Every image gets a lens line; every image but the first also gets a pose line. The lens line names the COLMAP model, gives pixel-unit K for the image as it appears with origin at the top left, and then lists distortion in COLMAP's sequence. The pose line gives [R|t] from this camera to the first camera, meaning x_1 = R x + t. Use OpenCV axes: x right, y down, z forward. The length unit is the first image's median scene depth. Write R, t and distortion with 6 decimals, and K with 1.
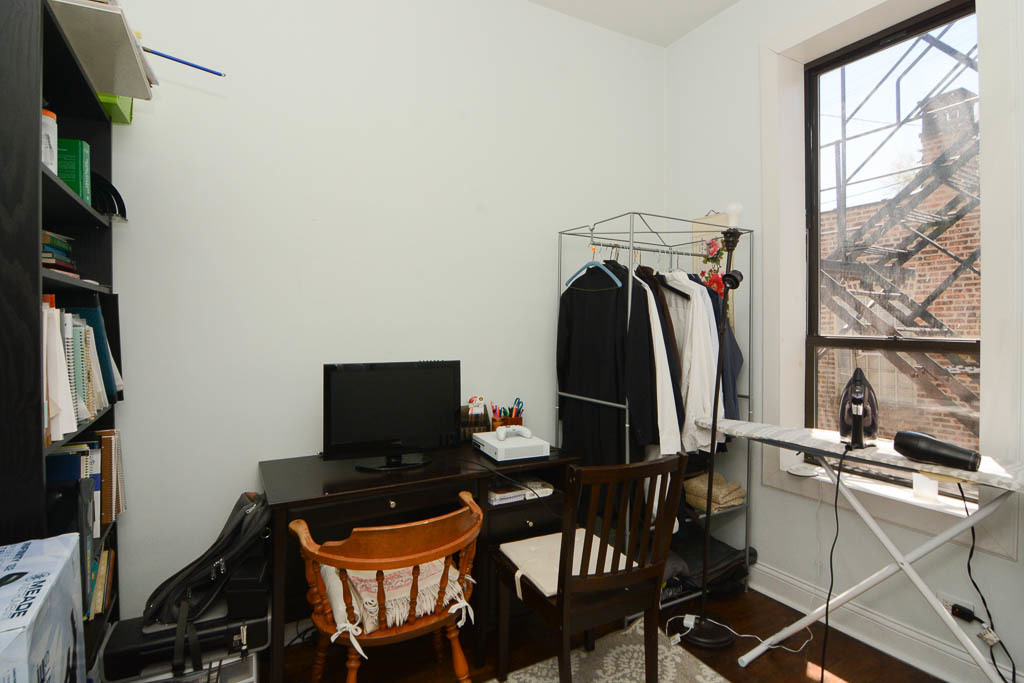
lens RADIAL K [[541.2, 0, 512.0], [0, 541.2, 341.5], [0, 0, 1]] dist [-0.000460, -0.000142]
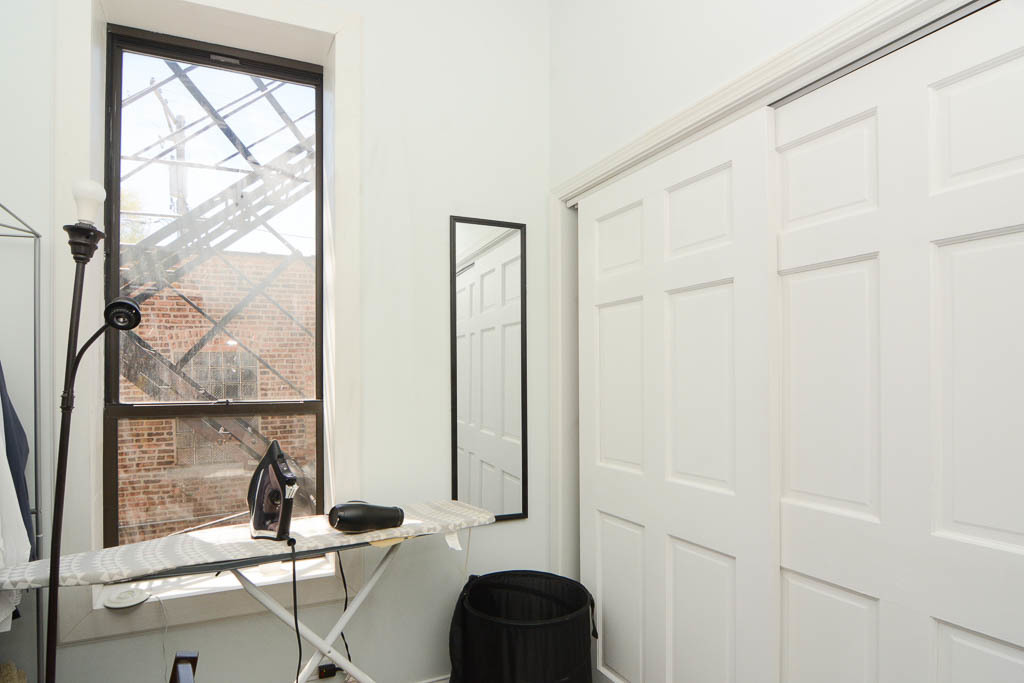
lens RADIAL K [[536.8, 0, 512.4], [0, 536.8, 380.4], [0, 0, 1]] dist [-0.053556, 0.000103]
pose [[0.017980, -0.002495, 0.999835, -0.130672], [0.036257, 0.999341, 0.001842, -0.026995], [-0.999181, 0.036218, 0.018059, 0.532885]]
